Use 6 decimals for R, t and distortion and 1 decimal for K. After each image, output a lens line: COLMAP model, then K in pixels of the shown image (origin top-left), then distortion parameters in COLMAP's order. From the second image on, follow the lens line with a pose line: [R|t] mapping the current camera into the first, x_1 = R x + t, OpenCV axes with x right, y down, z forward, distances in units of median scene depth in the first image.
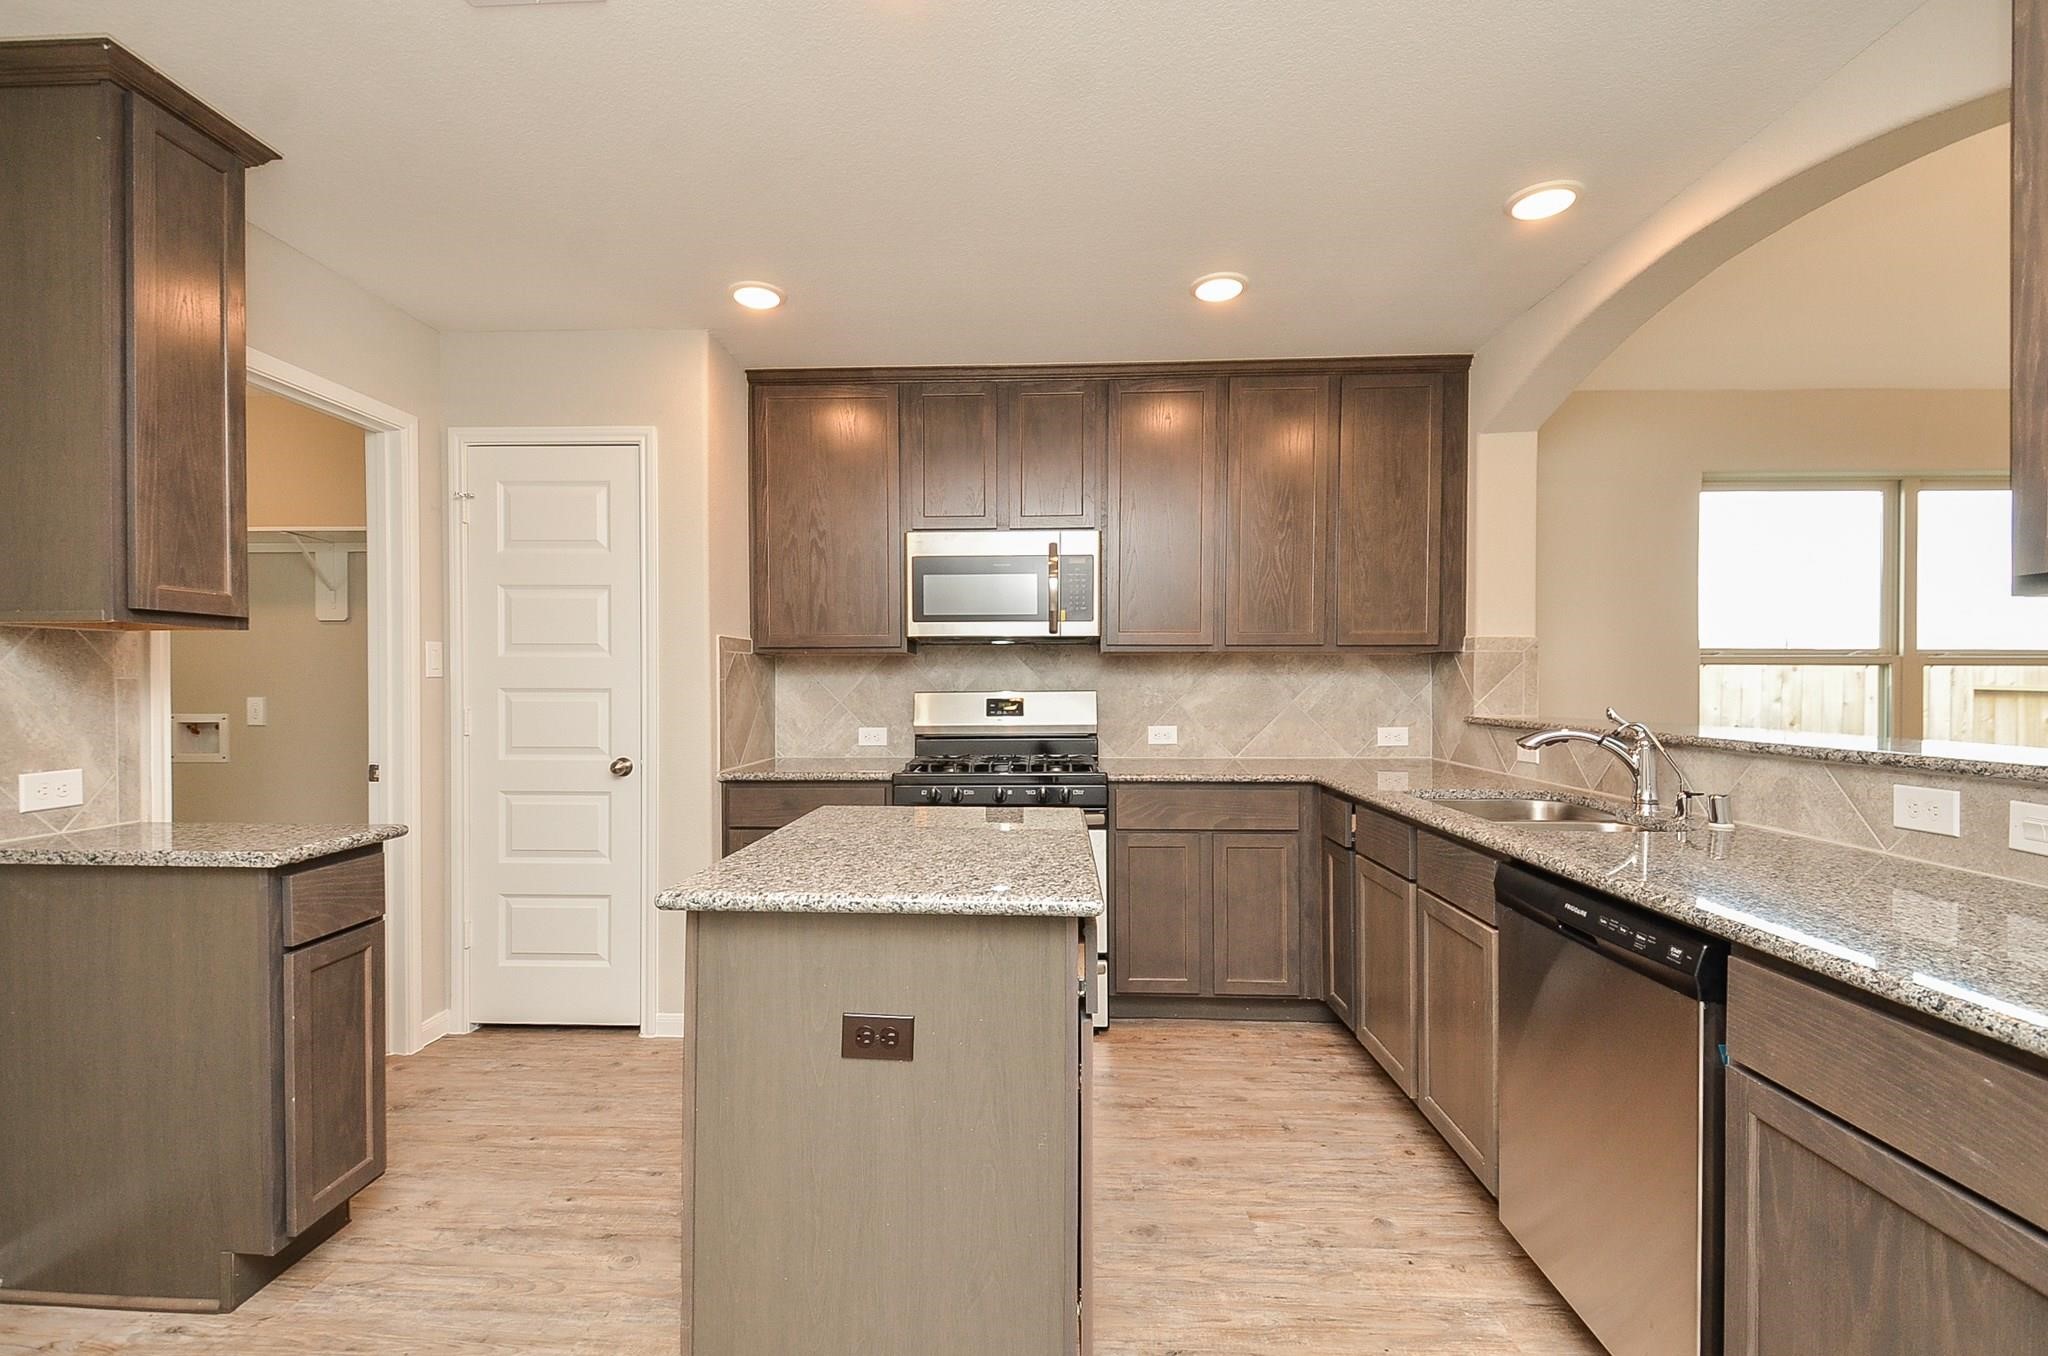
lens RADIAL K [[889.6, 0, 1013.7], [0, 889.6, 698.1], [0, 0, 1]] dist [0.020433, -0.033458]
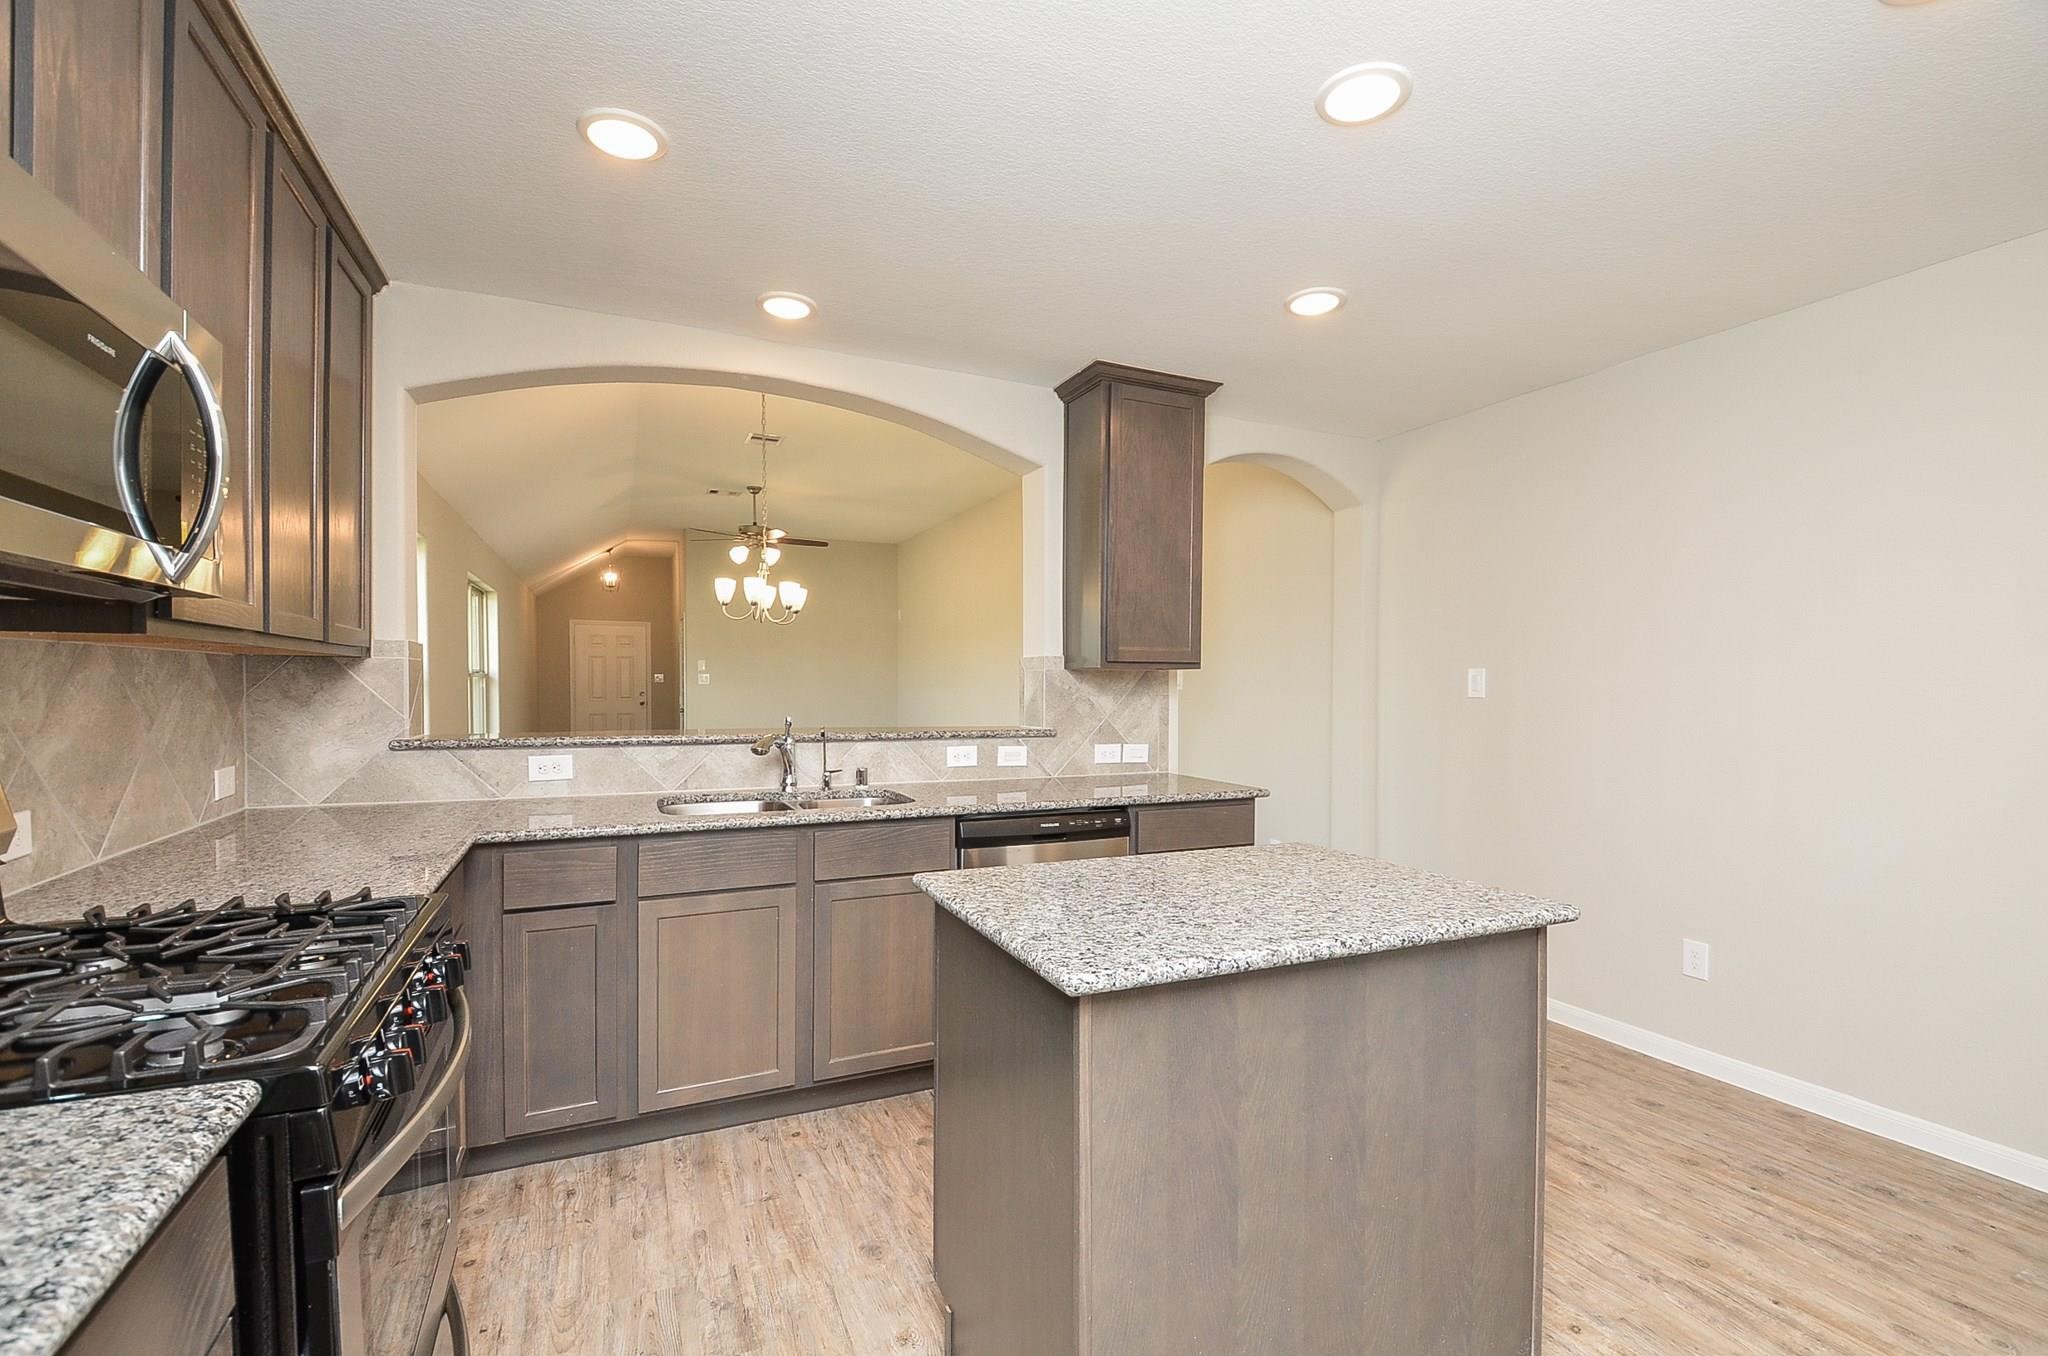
lens RADIAL K [[889.6, 0, 1013.7], [0, 889.6, 698.1], [0, 0, 1]] dist [0.020433, -0.033458]
pose [[-0.450518, -0.013379, 0.892667, -0.725408], [0.005593, 0.999826, 0.017807, -0.040264], [-0.892750, 0.013015, -0.450365, 1.433023]]
